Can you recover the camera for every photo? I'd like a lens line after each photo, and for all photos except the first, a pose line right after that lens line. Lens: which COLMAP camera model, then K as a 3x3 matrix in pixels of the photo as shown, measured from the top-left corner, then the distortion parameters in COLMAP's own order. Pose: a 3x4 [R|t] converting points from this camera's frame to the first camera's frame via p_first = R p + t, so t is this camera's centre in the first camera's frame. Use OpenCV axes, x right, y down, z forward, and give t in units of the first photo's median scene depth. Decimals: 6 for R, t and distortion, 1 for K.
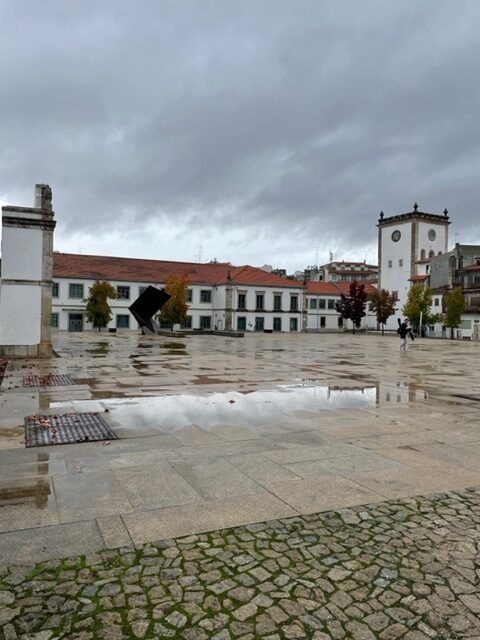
lens RADIAL K [[485.4, 0, 239.8], [0, 485.4, 320.1], [0, 0, 1]] dist [-0.003969, -0.001413]
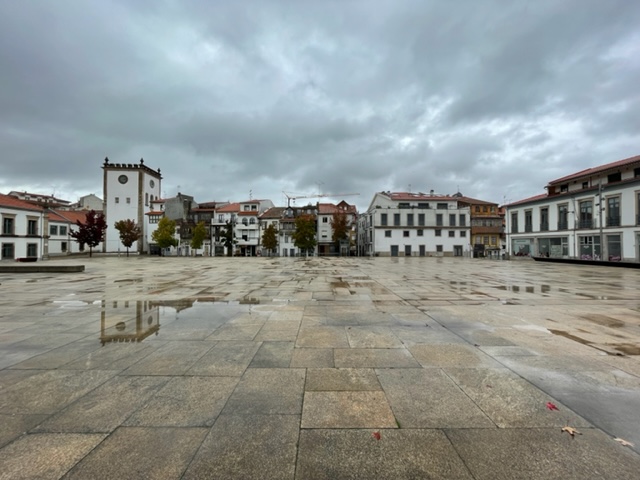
lens RADIAL K [[256.3, 0, 319.1], [0, 256.3, 240.6], [0, 0, 1]] dist [0.000452, 0.000194]
pose [[0.410618, -0.001636, 0.911806, -0.096019], [0.008742, 0.999959, -0.002143, -0.003347], [-0.911766, 0.008851, 0.410615, 0.259501]]
